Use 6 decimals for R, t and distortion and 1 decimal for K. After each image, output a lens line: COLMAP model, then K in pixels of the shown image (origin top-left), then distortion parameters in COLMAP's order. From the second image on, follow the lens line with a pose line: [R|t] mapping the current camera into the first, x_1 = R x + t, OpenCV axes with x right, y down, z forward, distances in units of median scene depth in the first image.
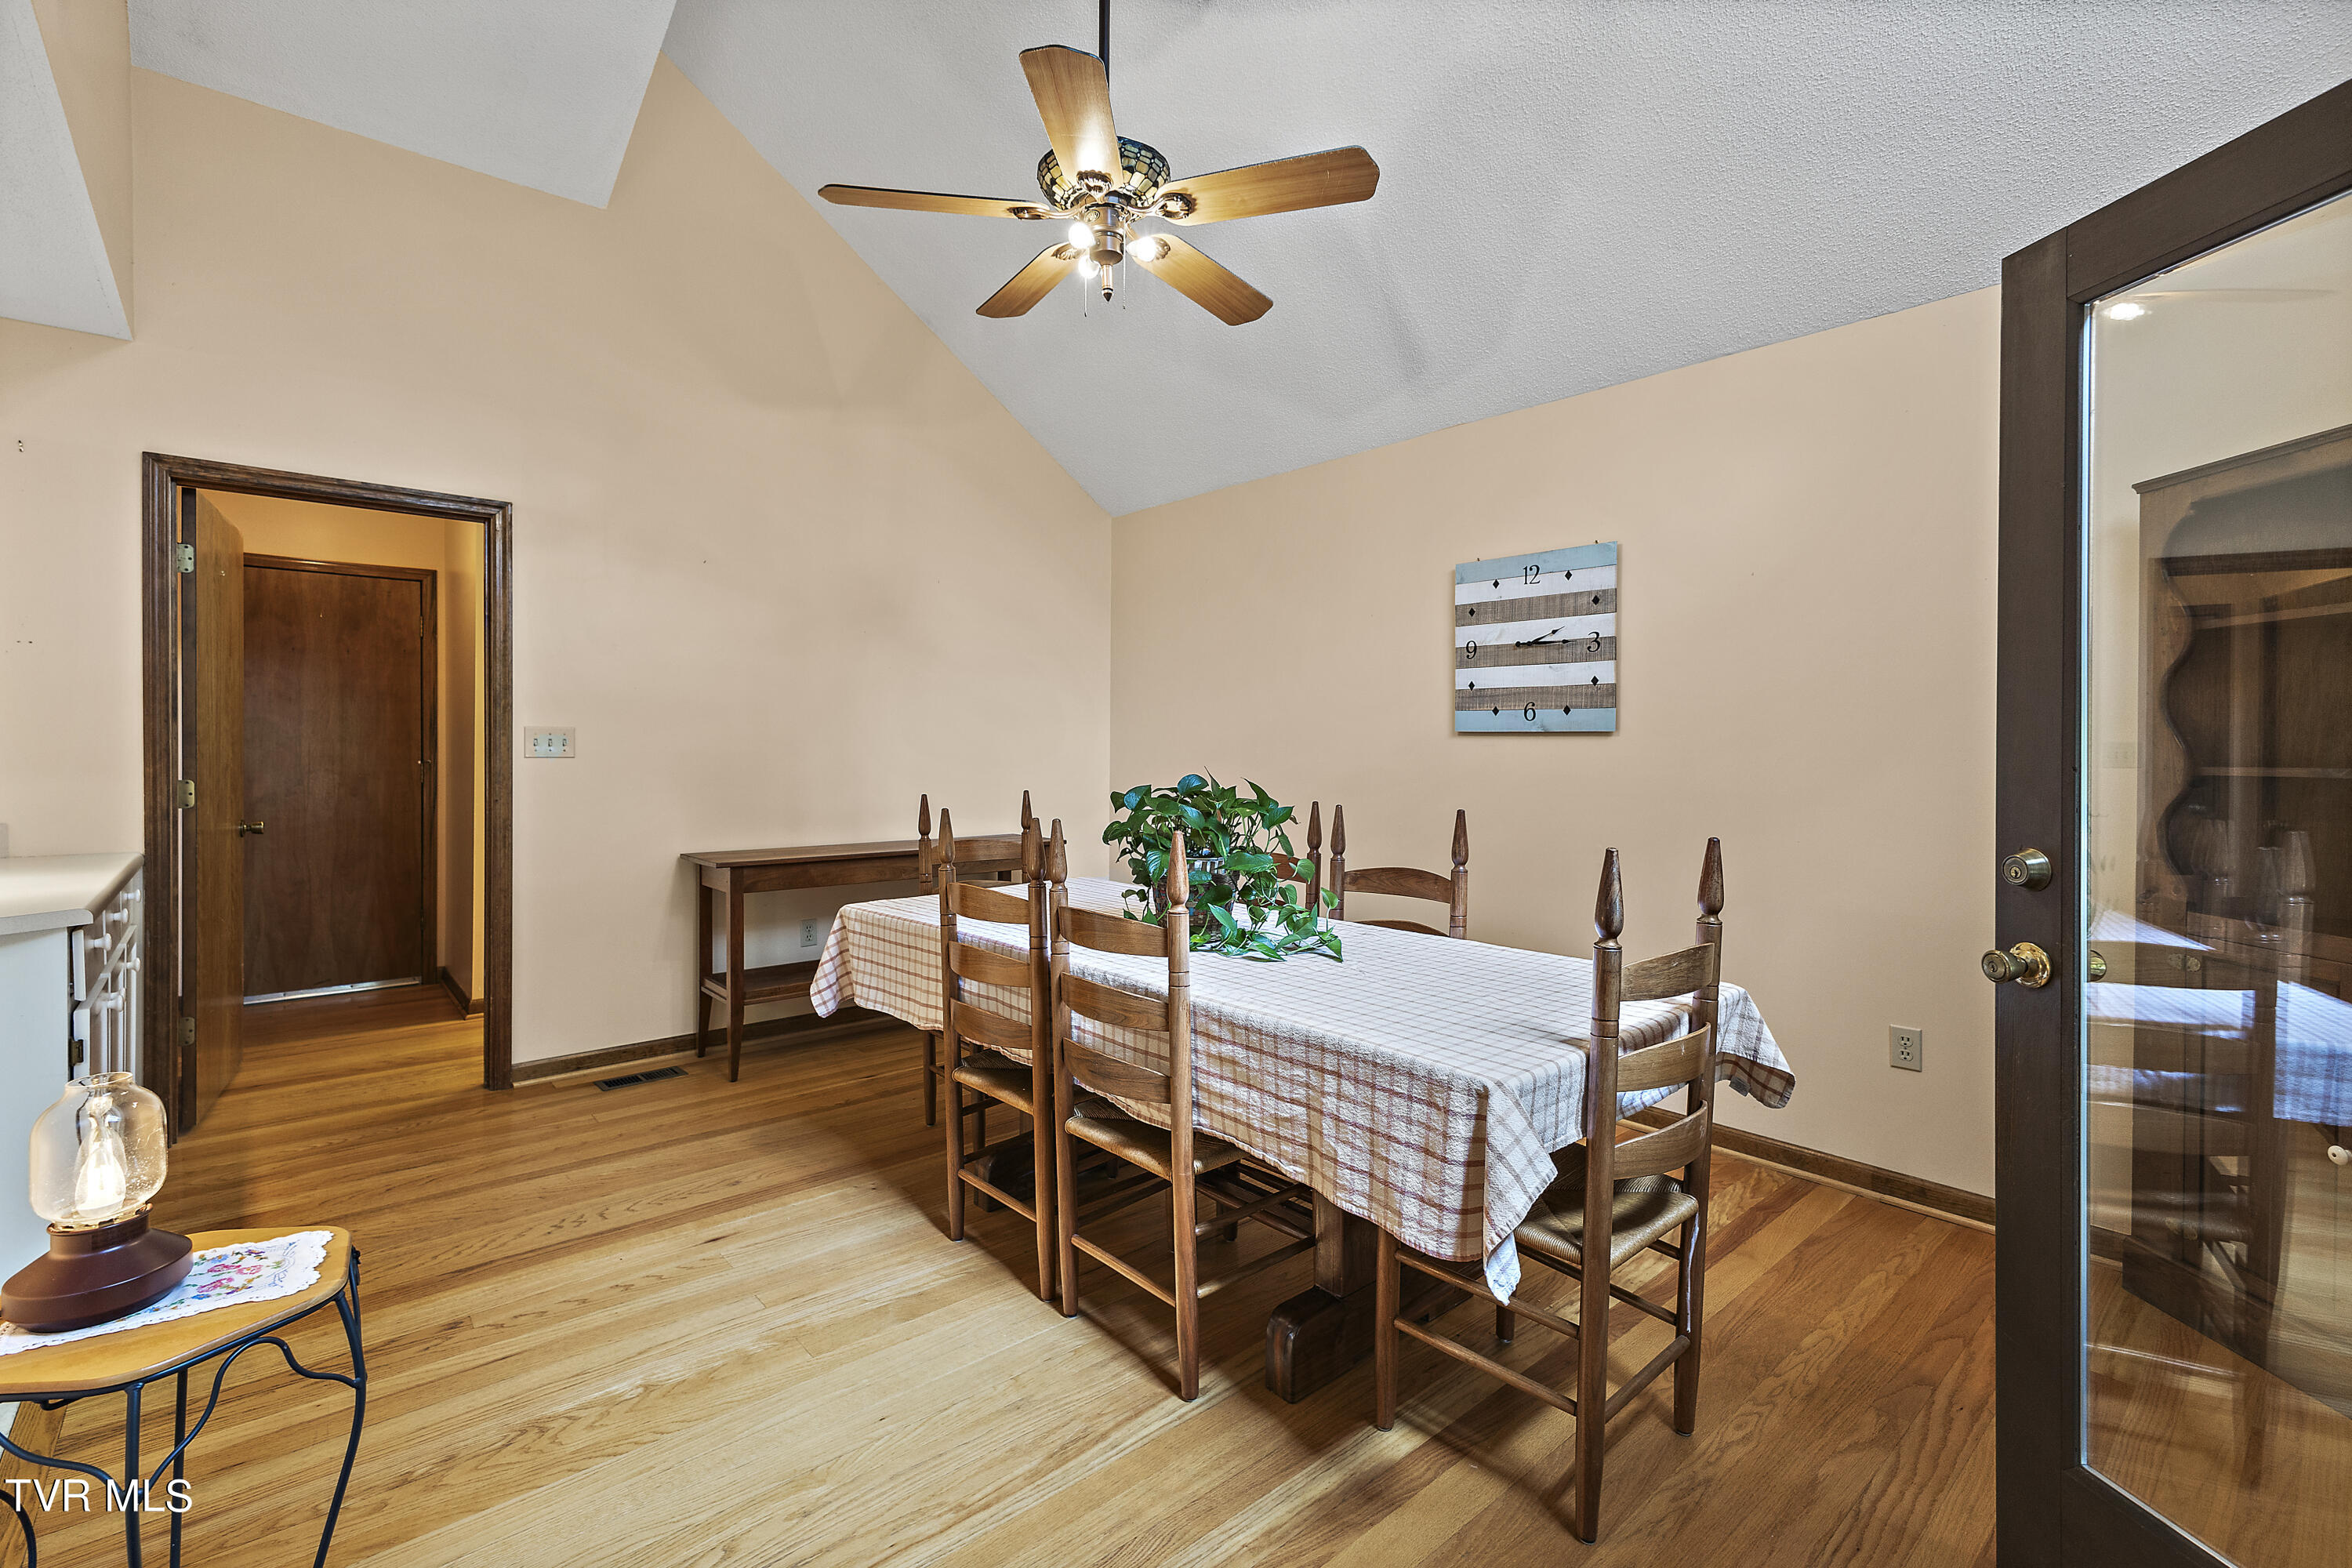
lens RADIAL K [[1023.9, 0, 1172.1], [0, 1023.9, 768.6], [0, 0, 1]] dist [0.000181, -0.000269]
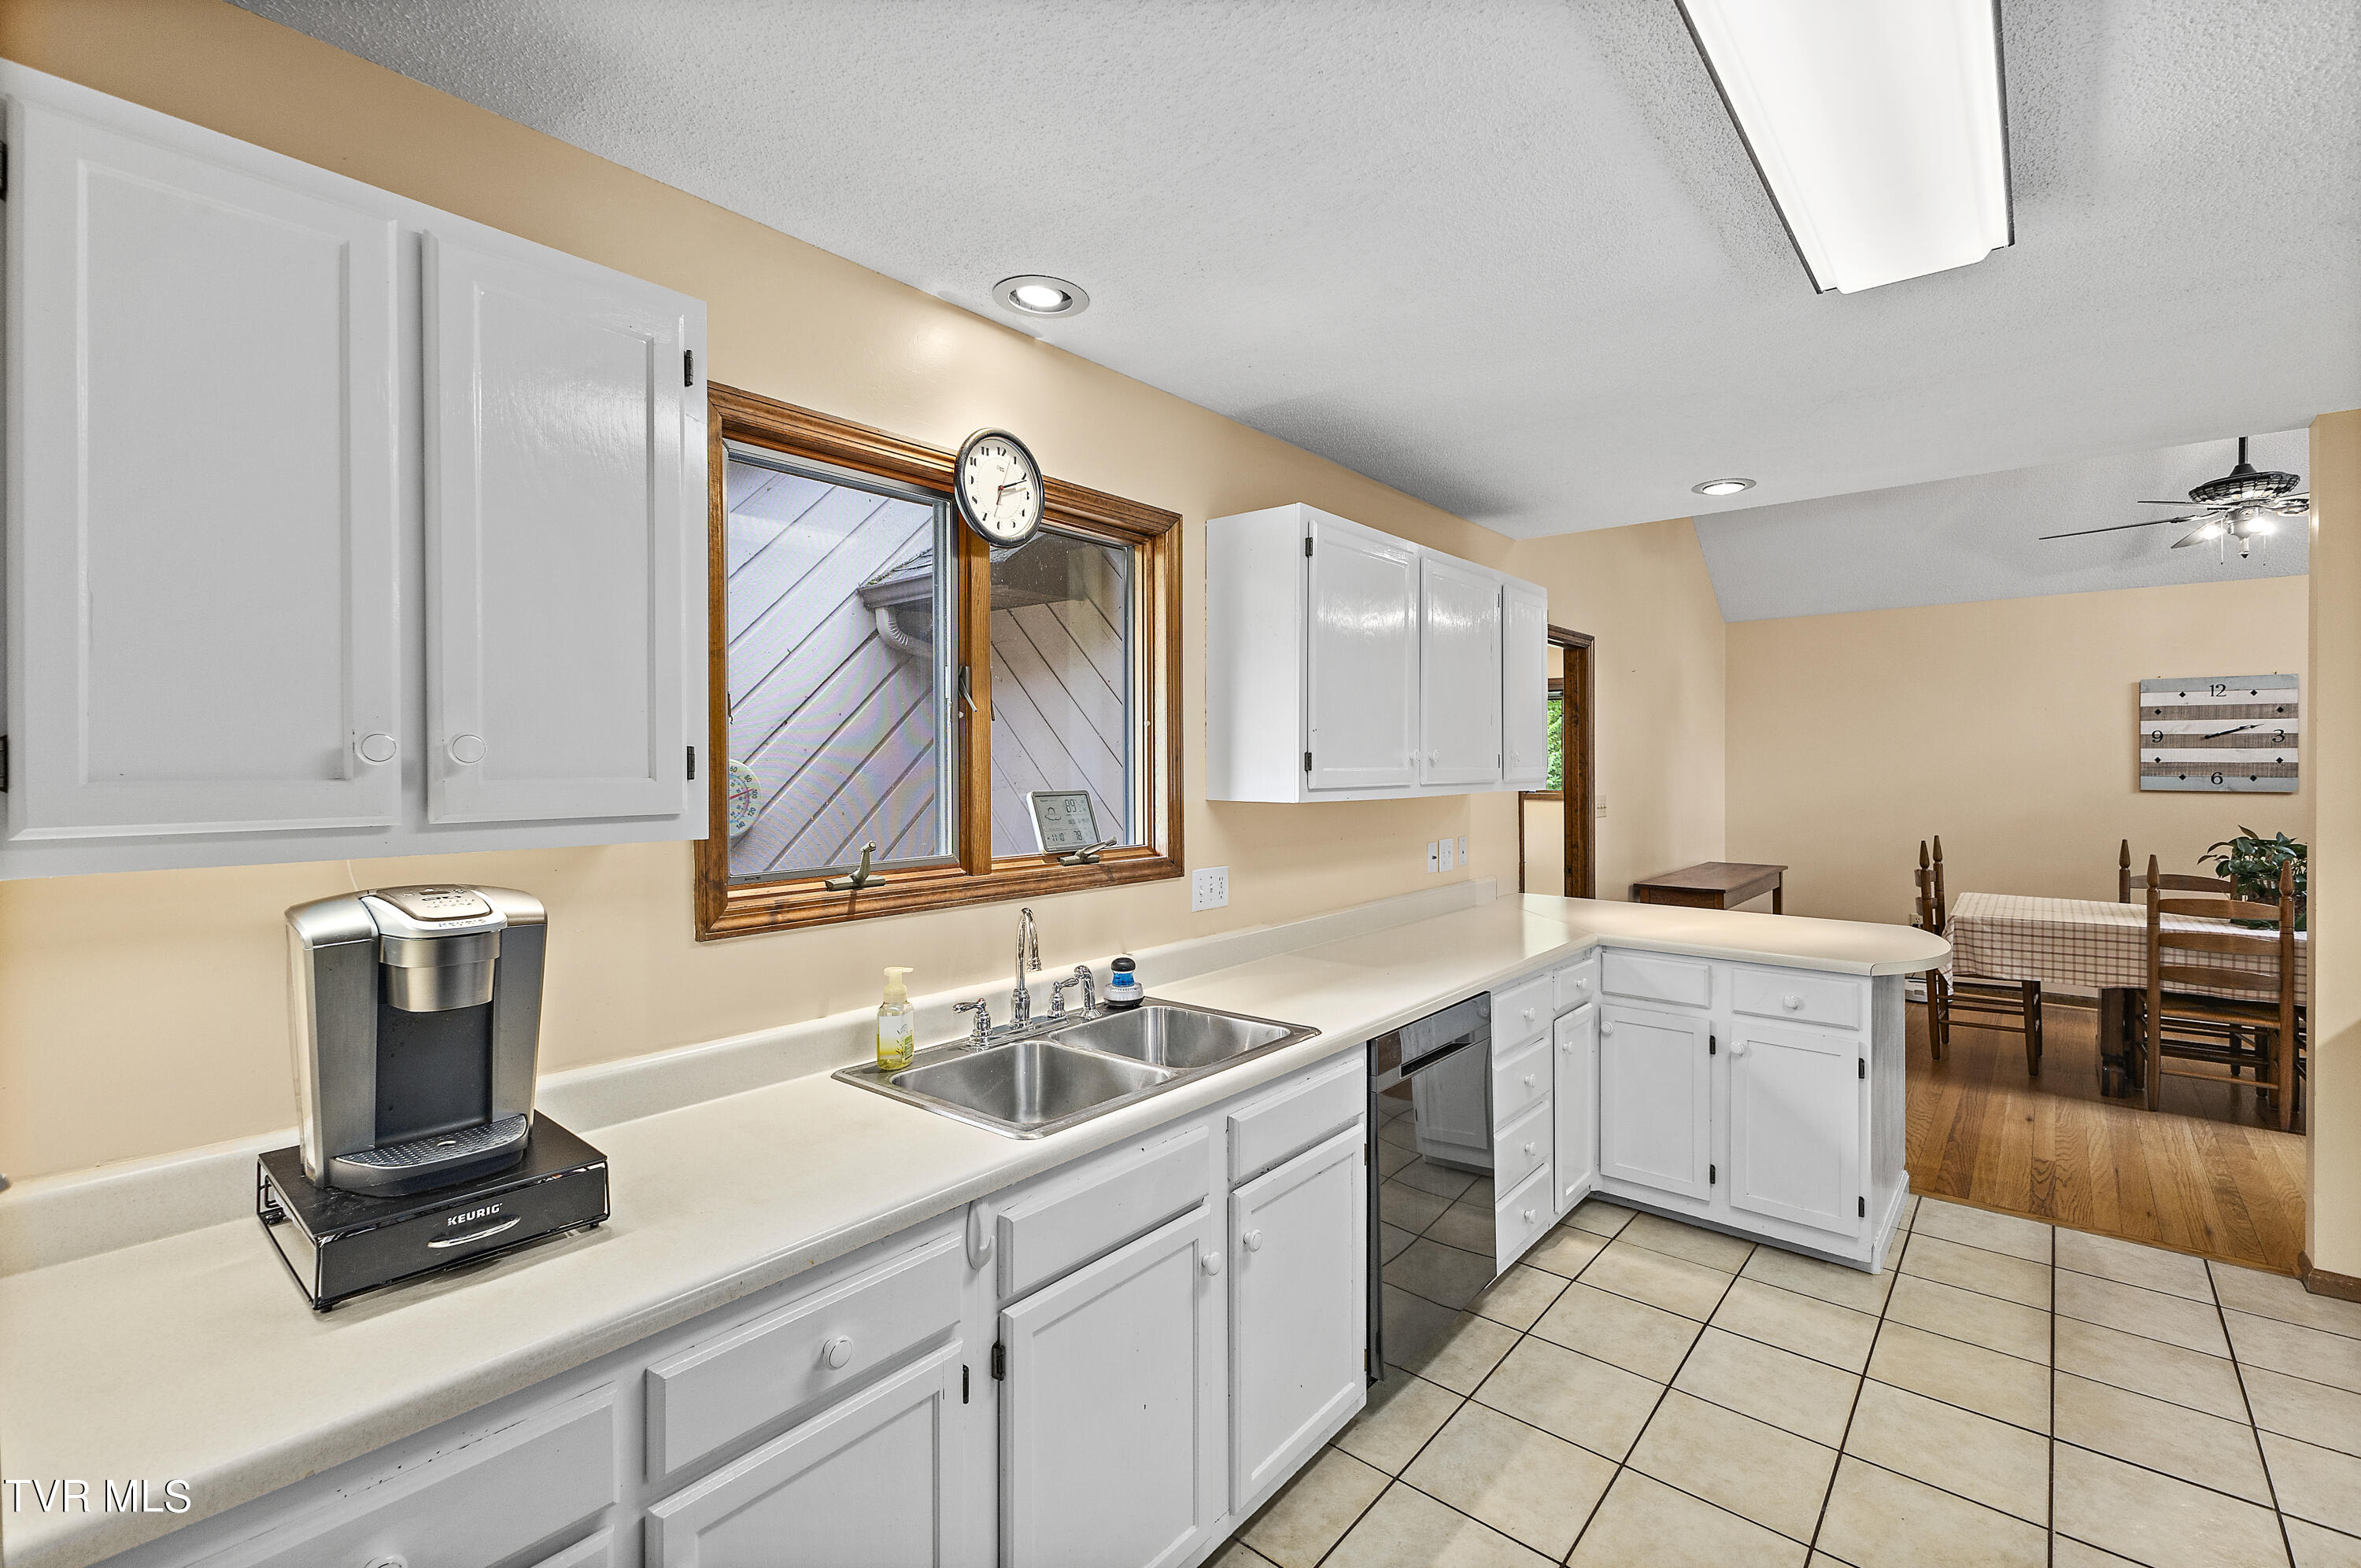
lens RADIAL K [[1027.6, 0, 1186.0], [0, 1027.6, 777.0], [0, 0, 1]] dist [0.000181, -0.000269]
pose [[0.988347, -0.010405, 0.151860, -1.511926], [0.011817, 0.999895, -0.008399, -0.066849], [-0.151757, 0.010095, 0.988366, -0.317631]]
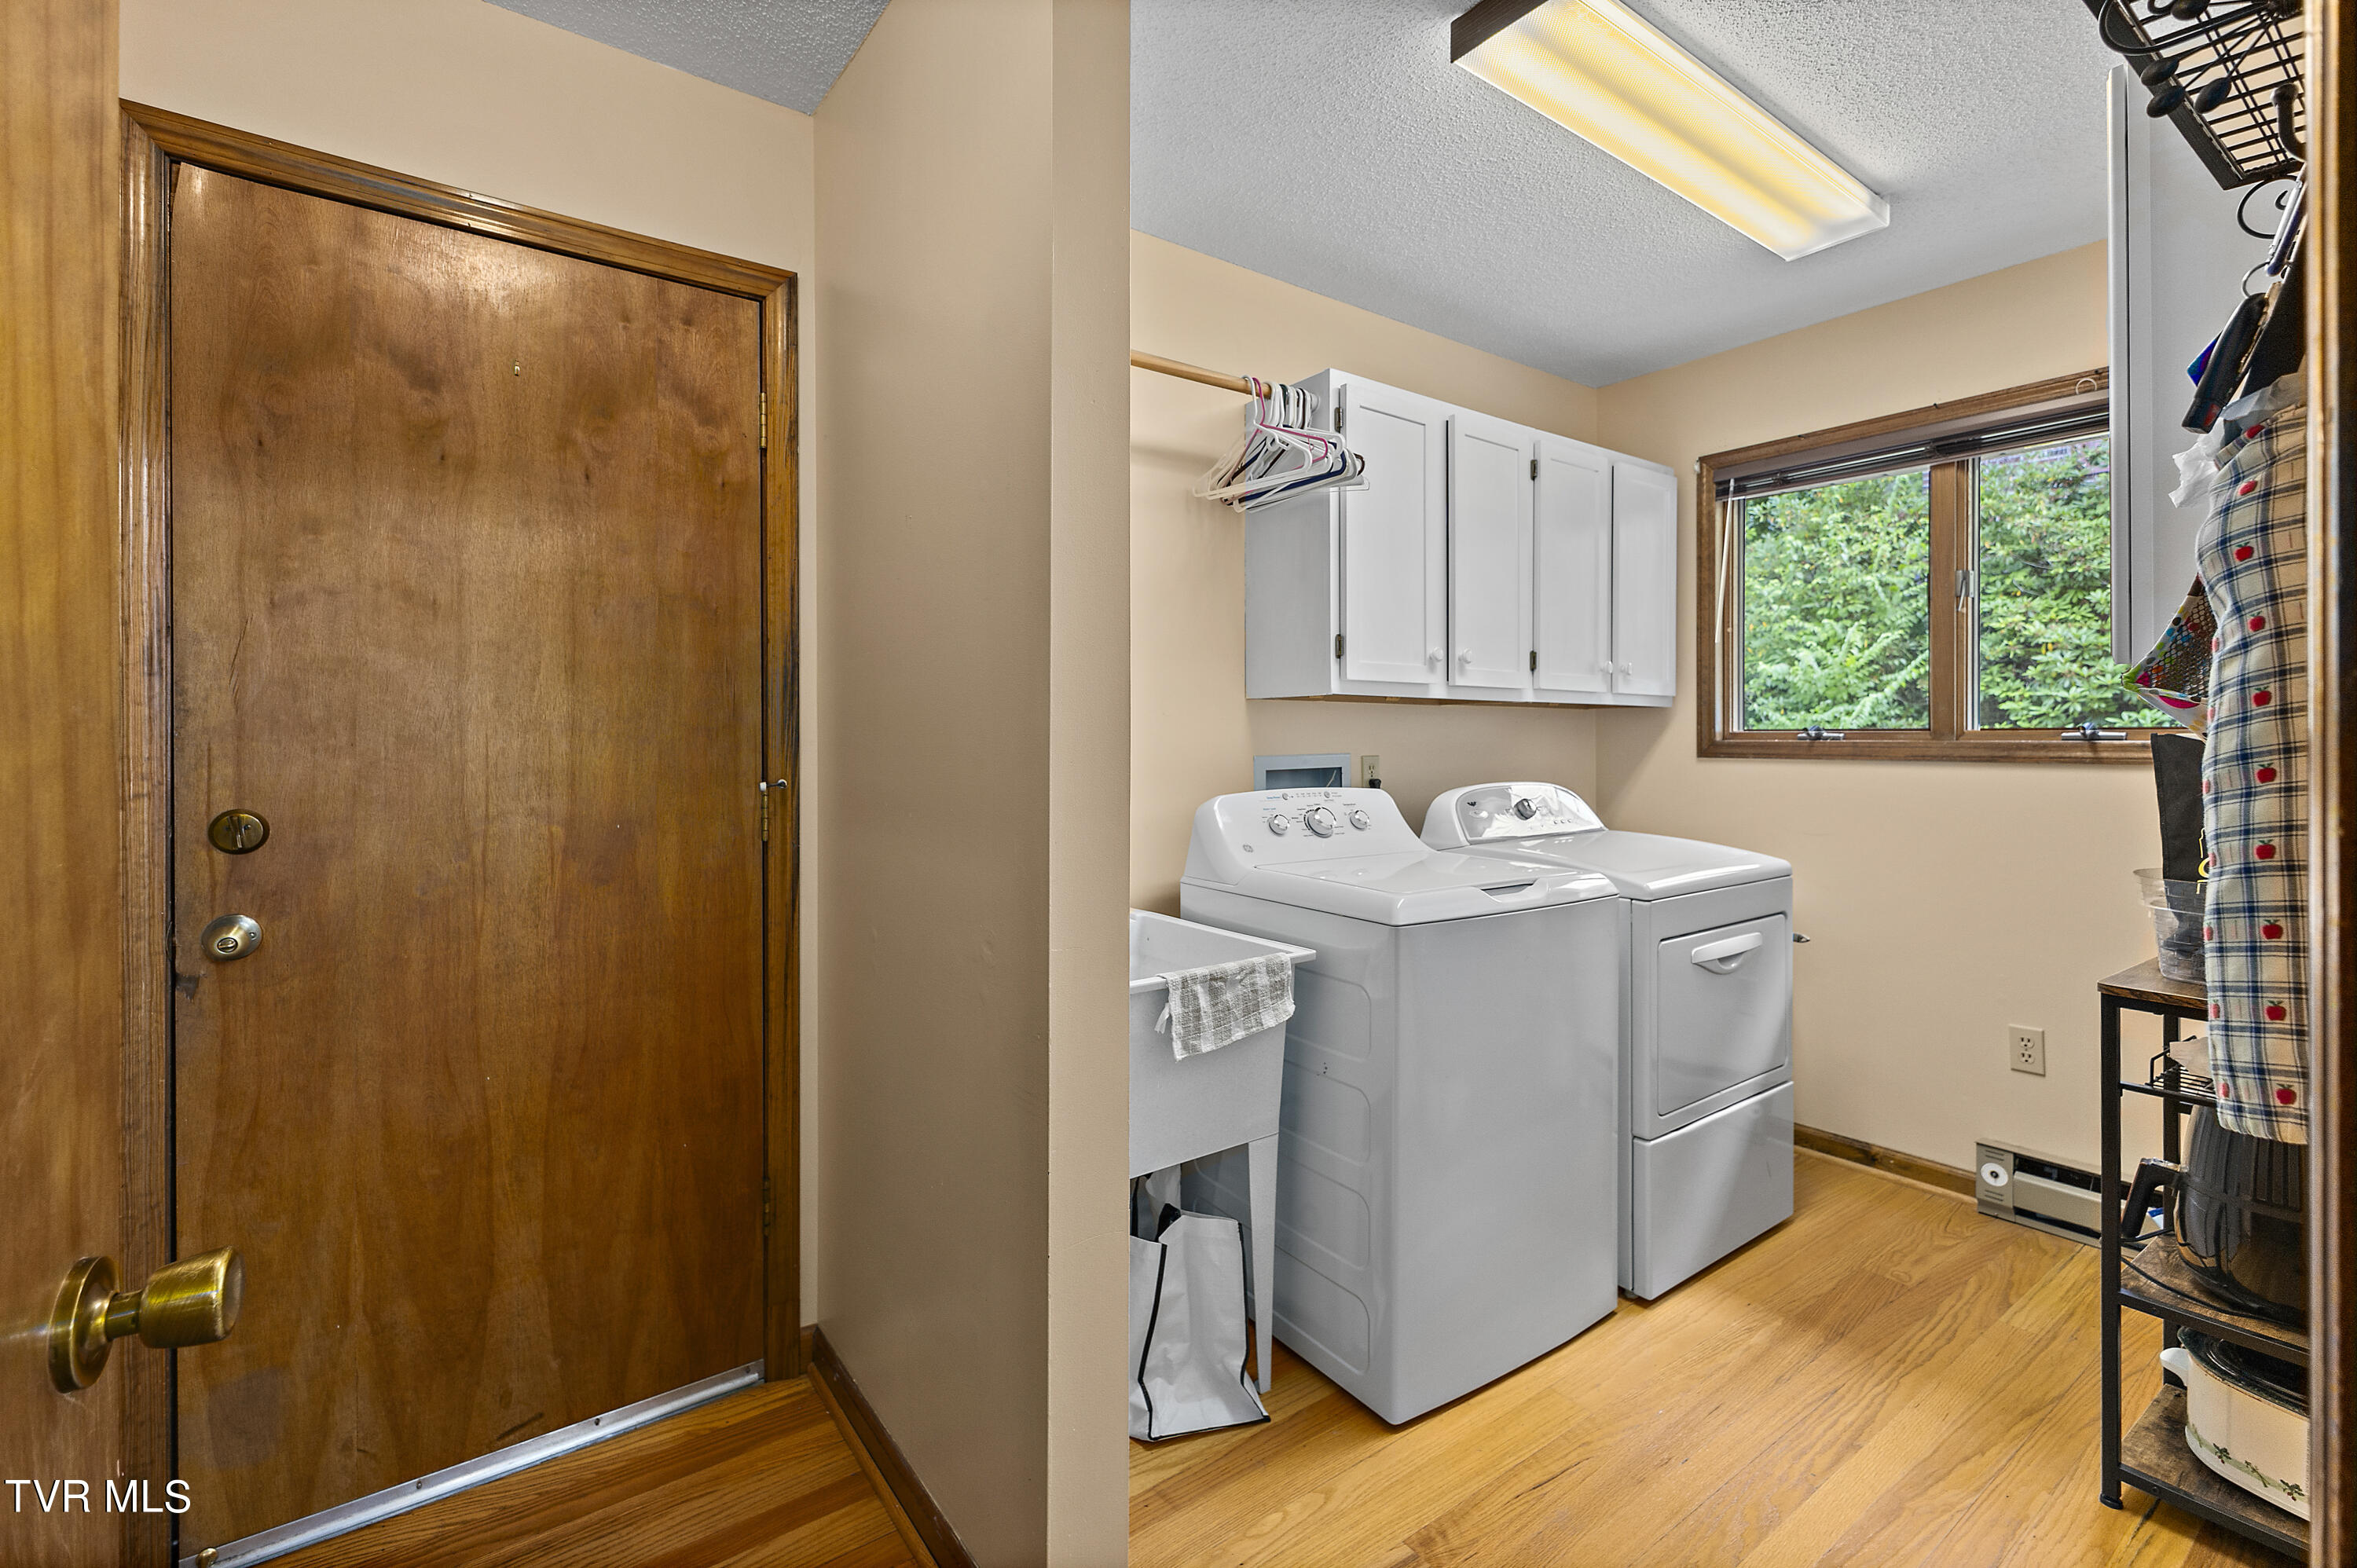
lens RADIAL K [[1026.0, 0, 1174.9], [0, 1026.0, 766.0], [0, 0, 1]] dist [0.000181, -0.000269]
pose [[0.995380, -0.006898, -0.095765, -0.277600], [0.006216, 0.999953, -0.007419, -0.004877], [0.095811, 0.006790, 0.995376, 0.325287]]
